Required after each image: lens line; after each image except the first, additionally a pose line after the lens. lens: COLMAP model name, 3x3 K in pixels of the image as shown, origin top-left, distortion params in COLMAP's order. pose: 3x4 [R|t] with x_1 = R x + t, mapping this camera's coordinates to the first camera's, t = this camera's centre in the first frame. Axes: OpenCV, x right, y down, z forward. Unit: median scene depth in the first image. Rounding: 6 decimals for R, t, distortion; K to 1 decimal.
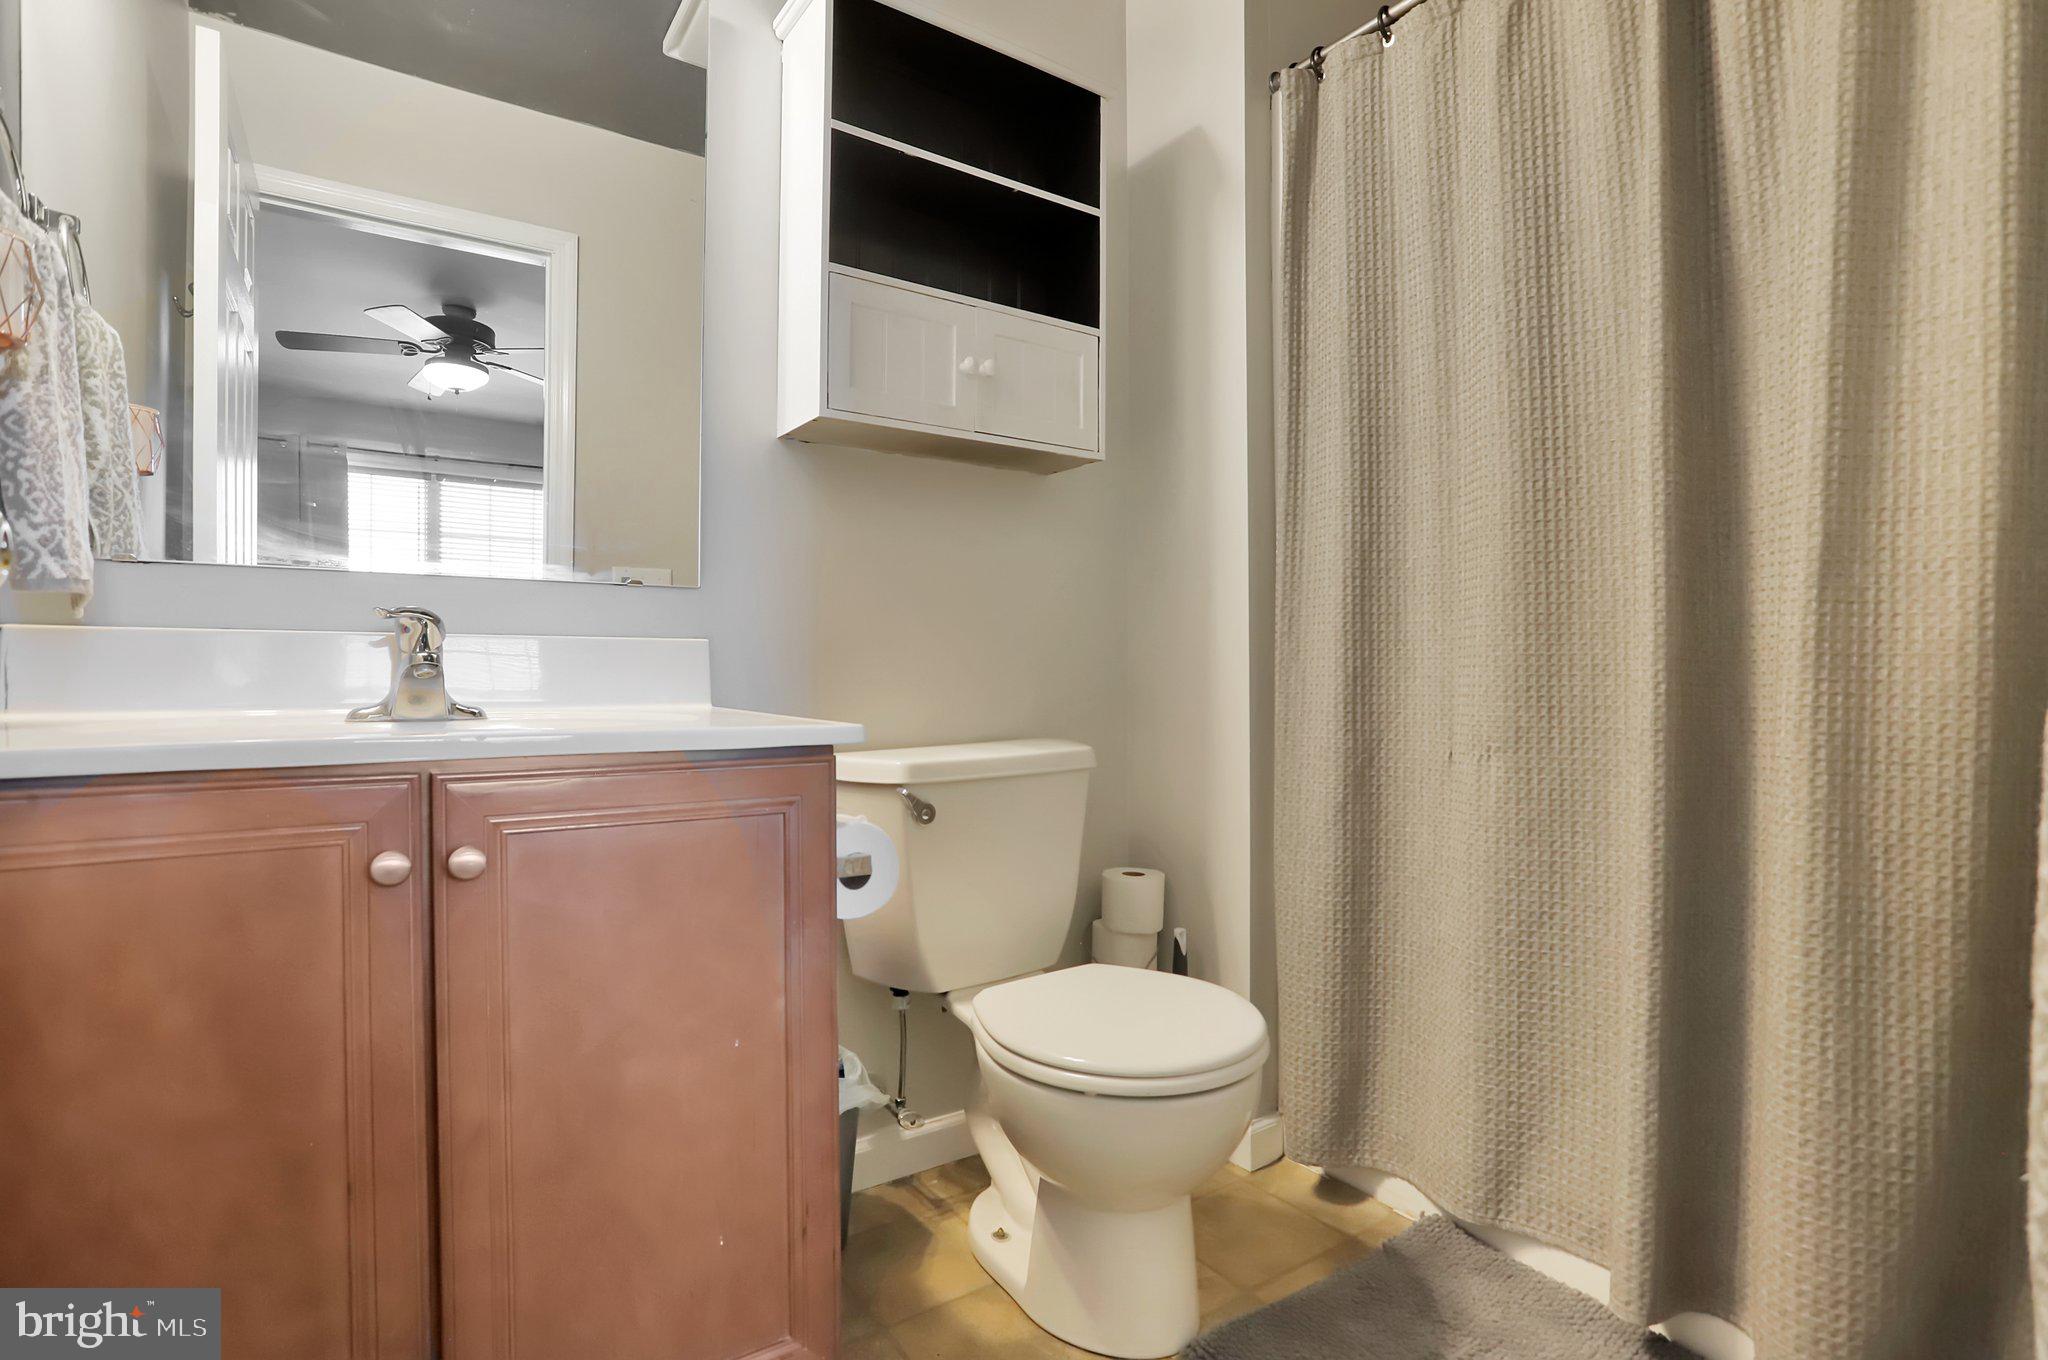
lens RADIAL K [[1000.8, 0, 1034.8], [0, 1000.8, 677.5], [0, 0, 1]] dist [-0.068344, 0.025493]
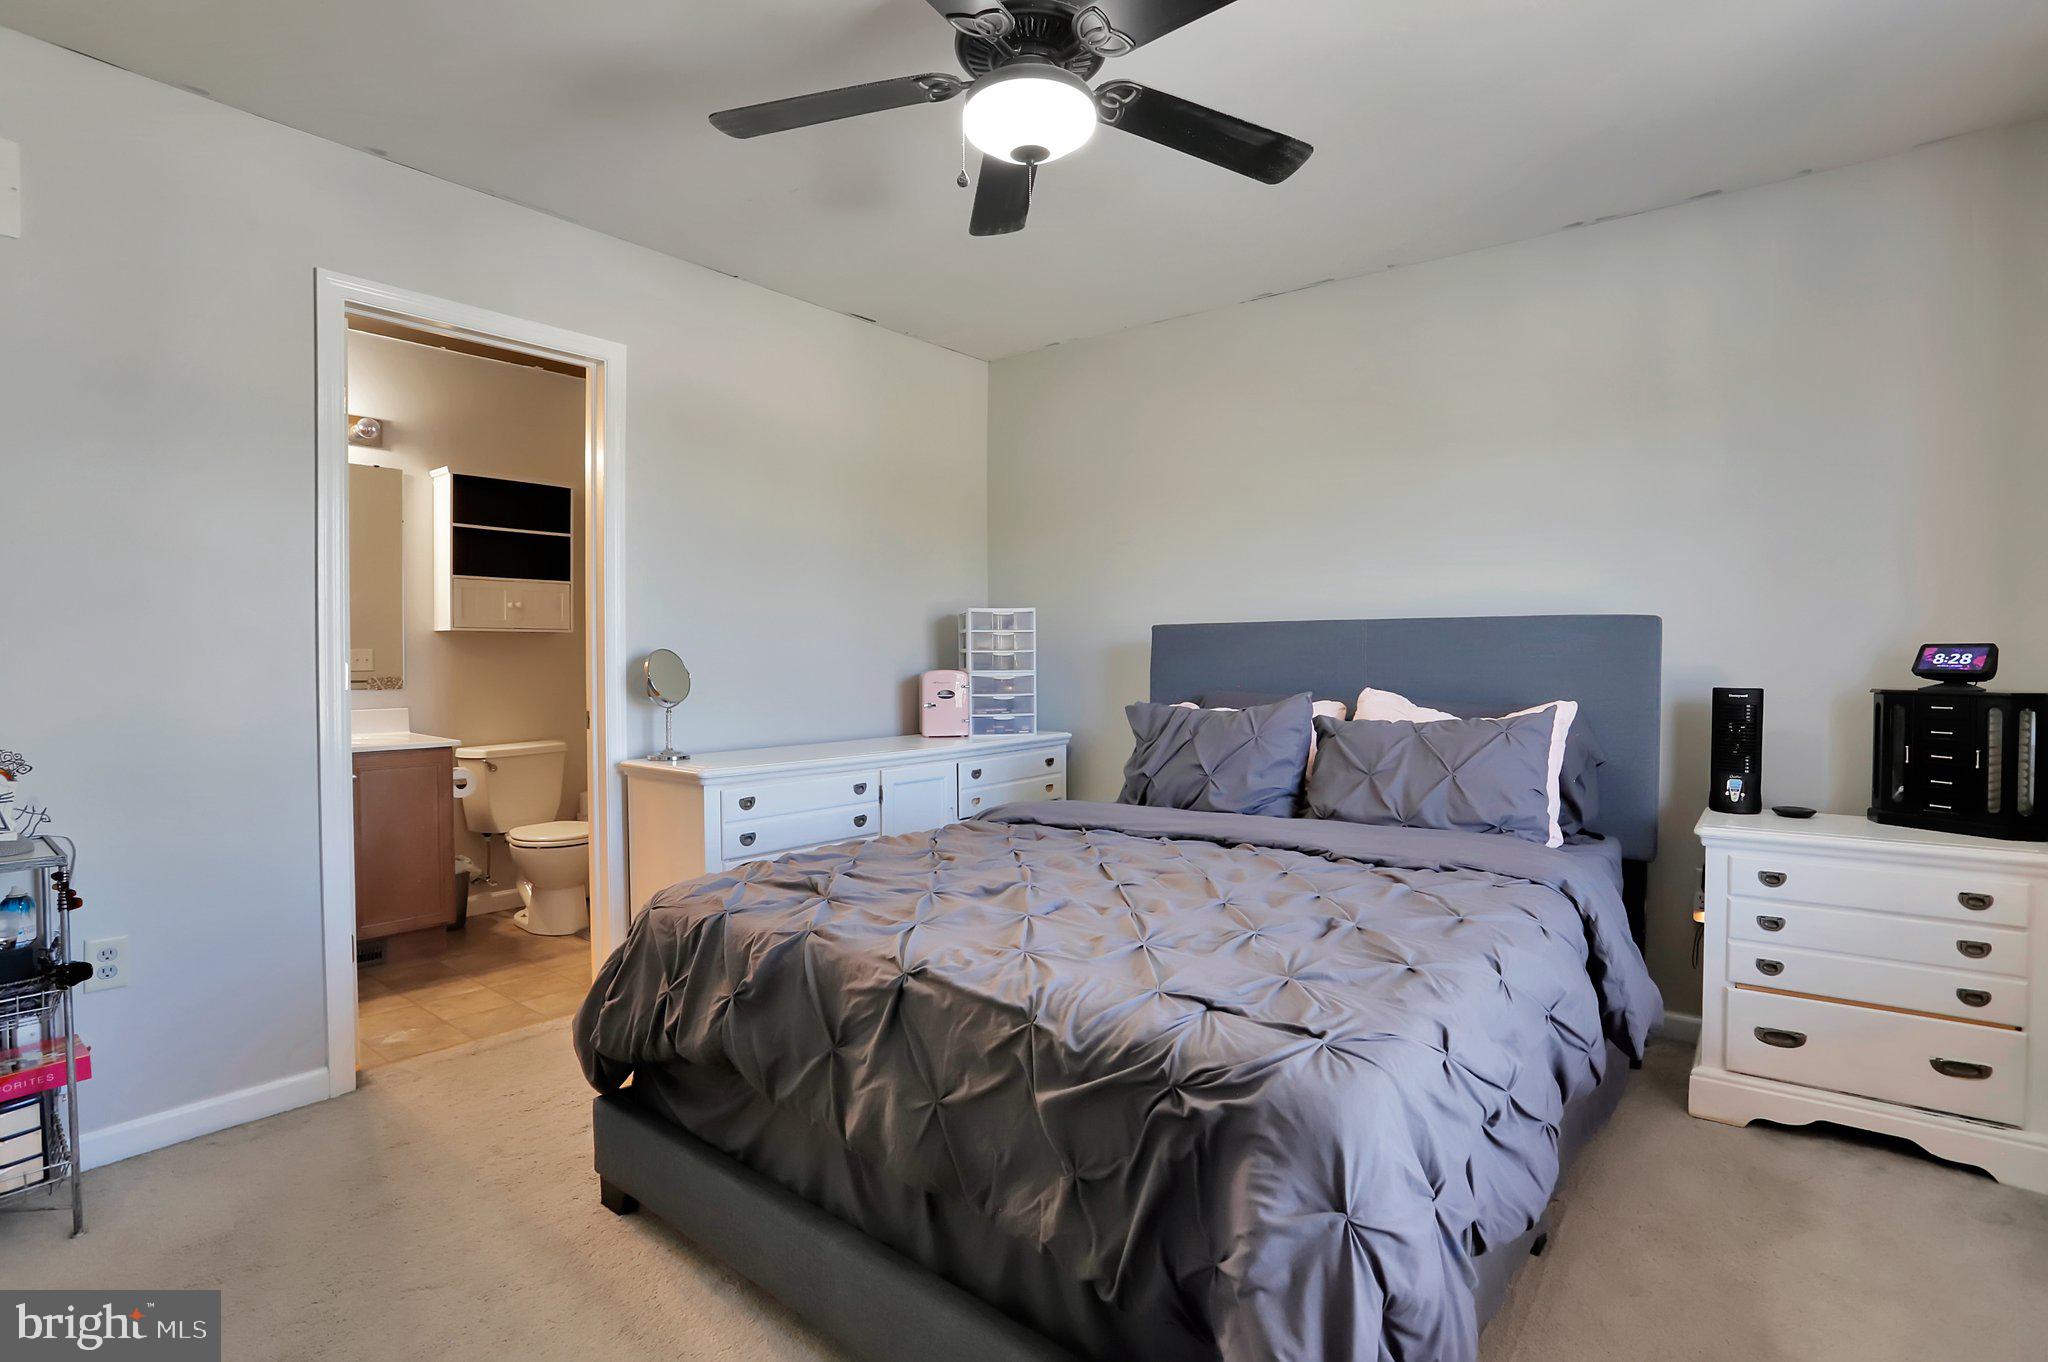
lens RADIAL K [[1000.8, 0, 1034.8], [0, 1000.8, 678.5], [0, 0, 1]] dist [-0.068344, 0.025493]
pose [[0.960646, -0.007831, 0.277663, 0.605259], [0.001544, 0.999738, 0.022854, -0.185031], [-0.277770, -0.021525, 0.960407, -2.138277]]
